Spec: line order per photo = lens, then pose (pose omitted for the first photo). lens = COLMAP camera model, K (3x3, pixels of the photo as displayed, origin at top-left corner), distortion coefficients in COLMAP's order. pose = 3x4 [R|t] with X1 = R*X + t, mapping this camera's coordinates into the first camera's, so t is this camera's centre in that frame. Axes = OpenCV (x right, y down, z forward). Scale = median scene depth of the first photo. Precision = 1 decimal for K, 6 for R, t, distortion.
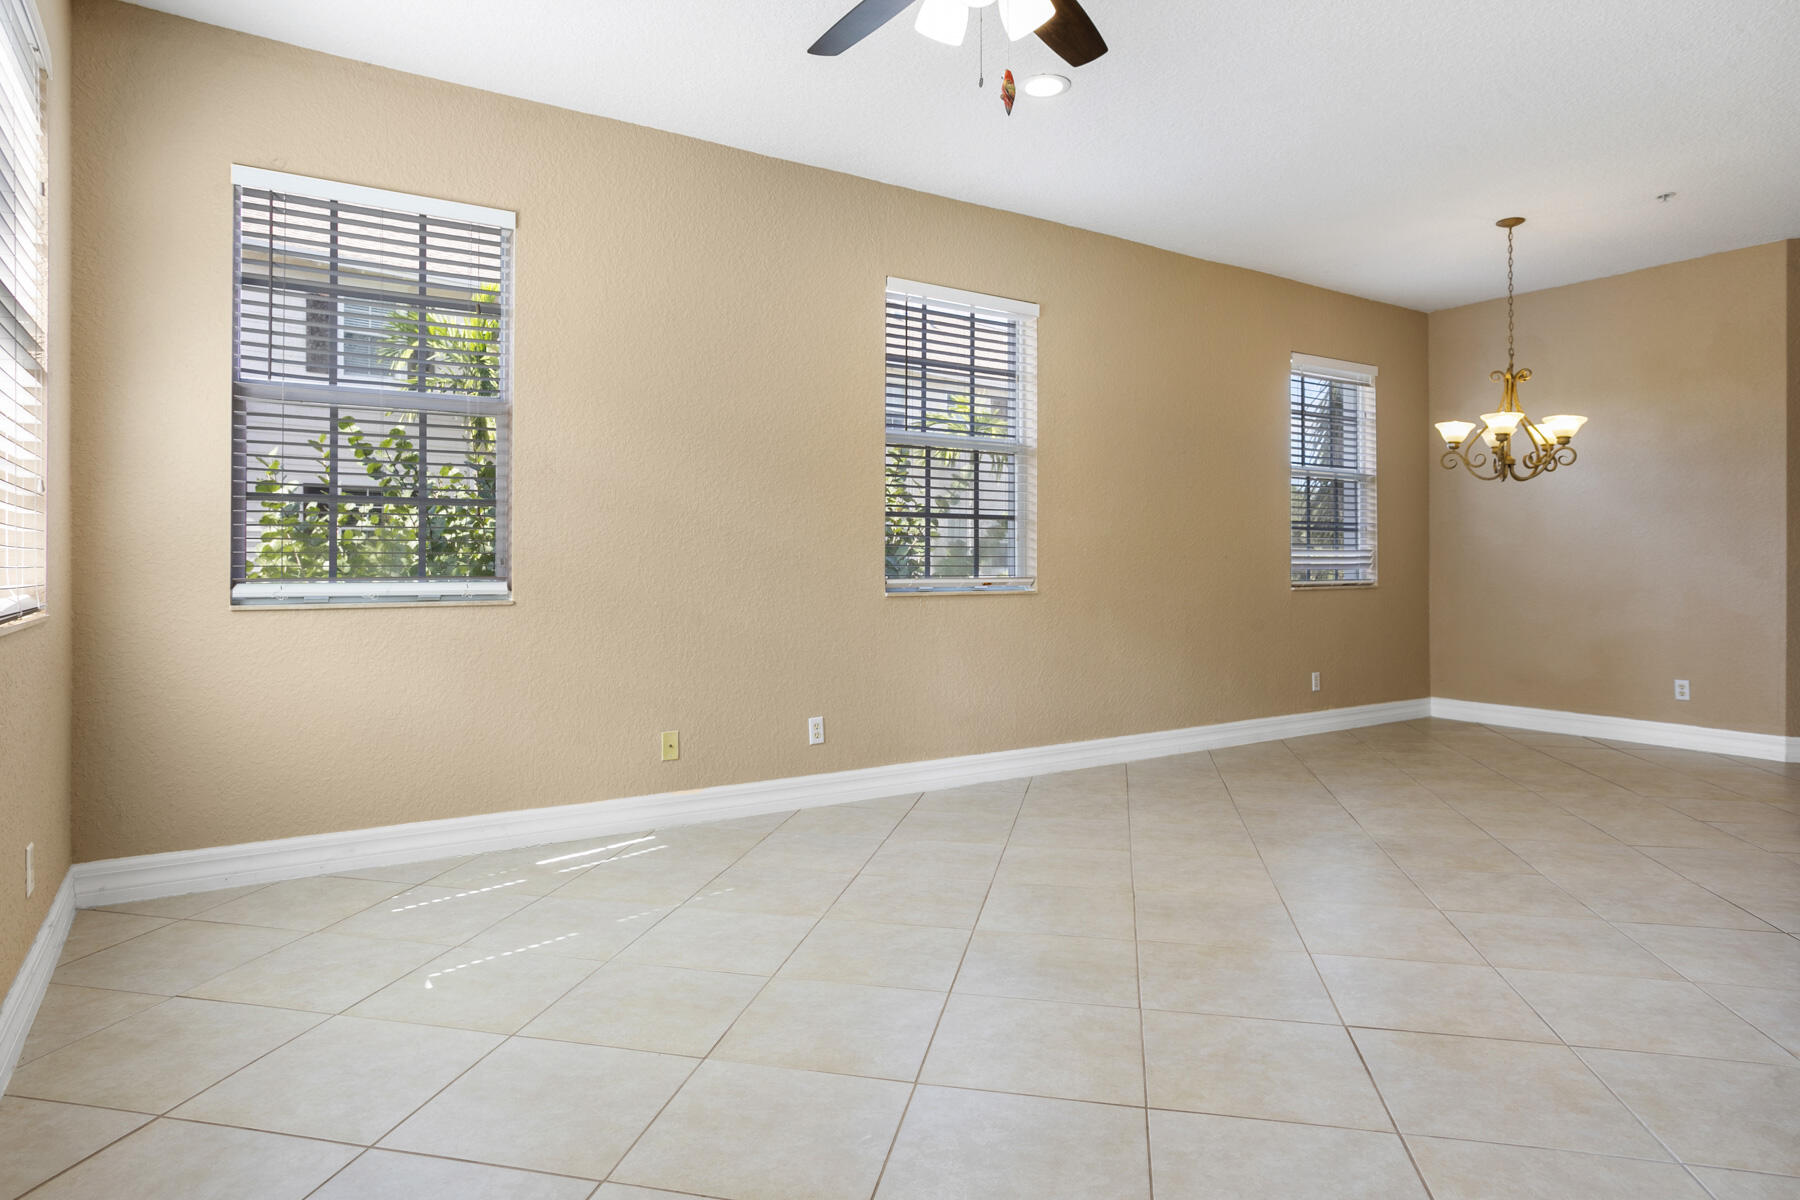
lens RADIAL K [[1056.5, 0, 900.0], [0, 1056.5, 600.0], [0, 0, 1]] dist [-0.047137, 0.052660]
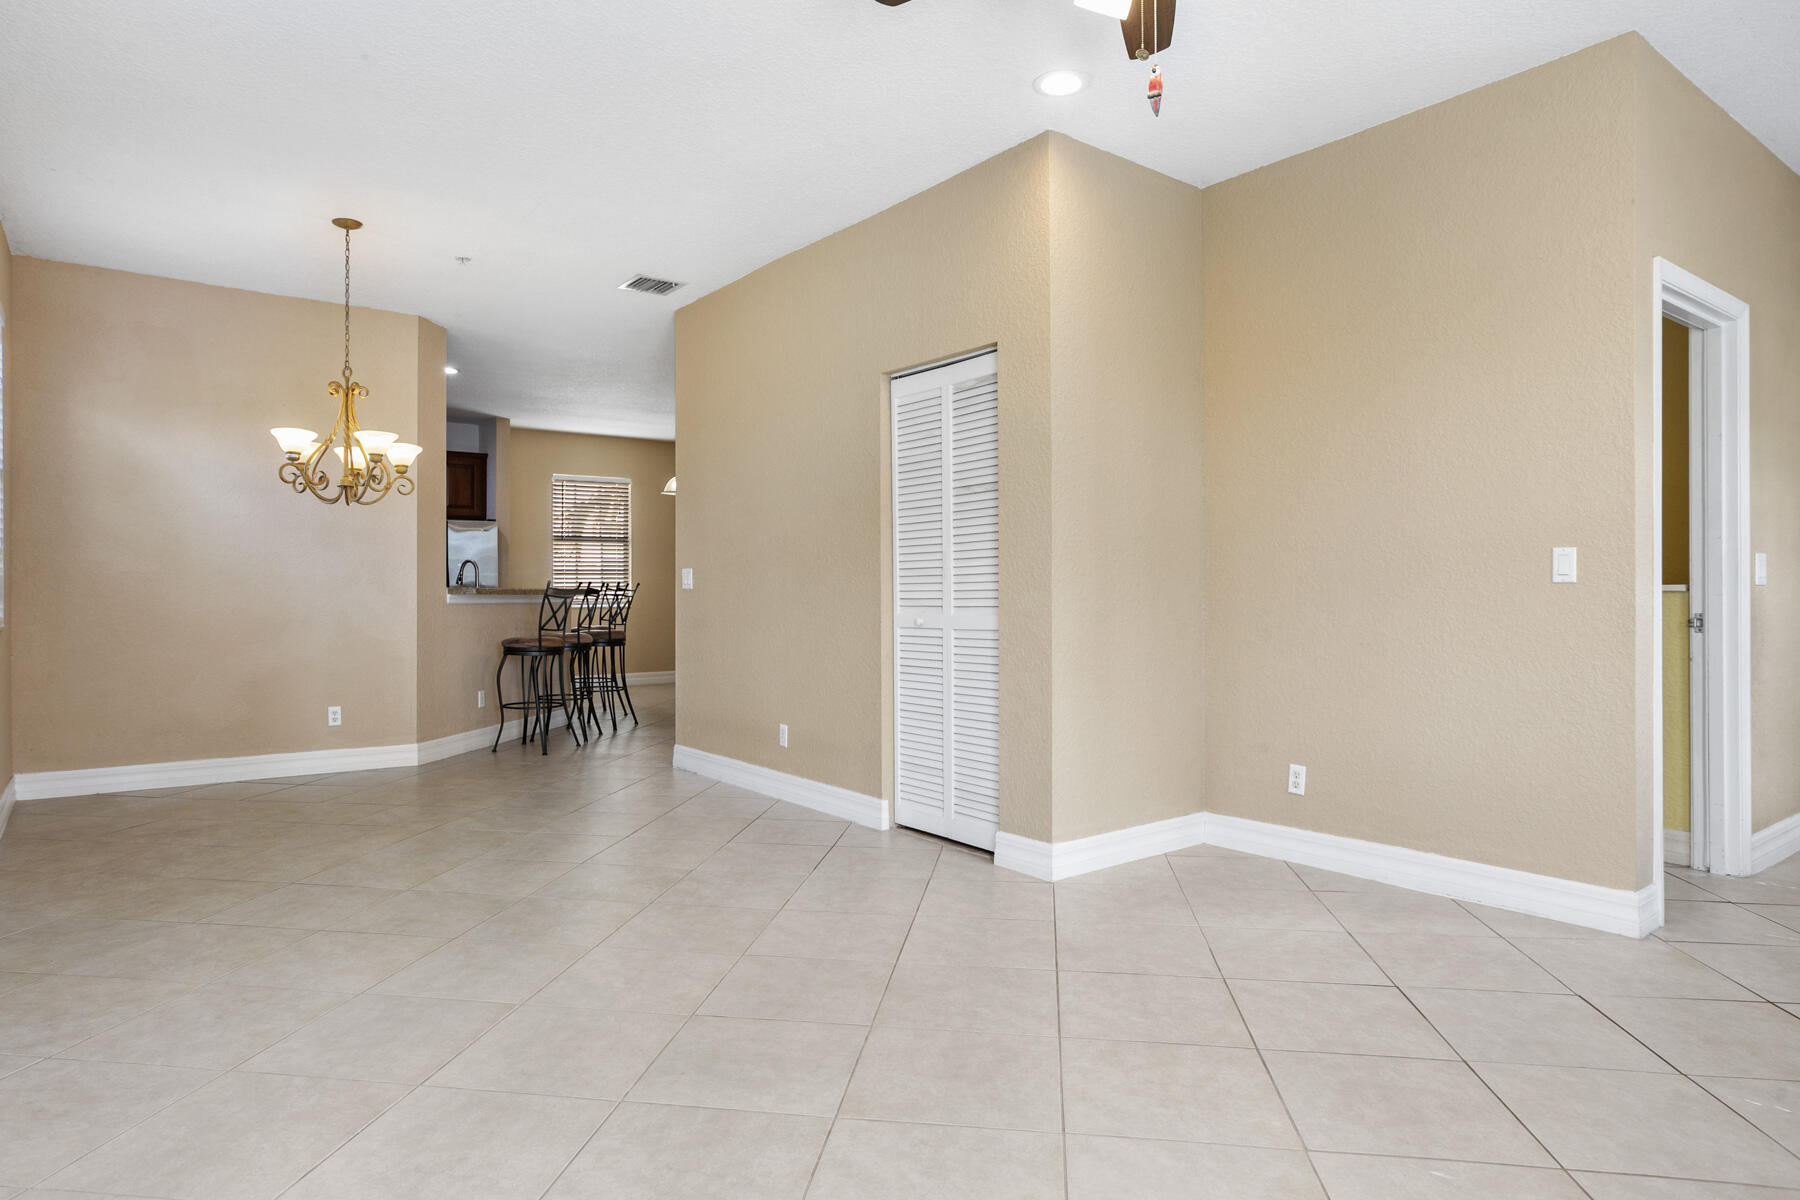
lens RADIAL K [[1056.5, 0, 900.0], [0, 1056.5, 600.0], [0, 0, 1]] dist [-0.047137, 0.052660]
pose [[-0.064774, -0.008692, 0.997862, -0.624073], [0.038223, 0.999207, 0.011184, -0.037172], [-0.997168, 0.038865, -0.064390, 0.987914]]
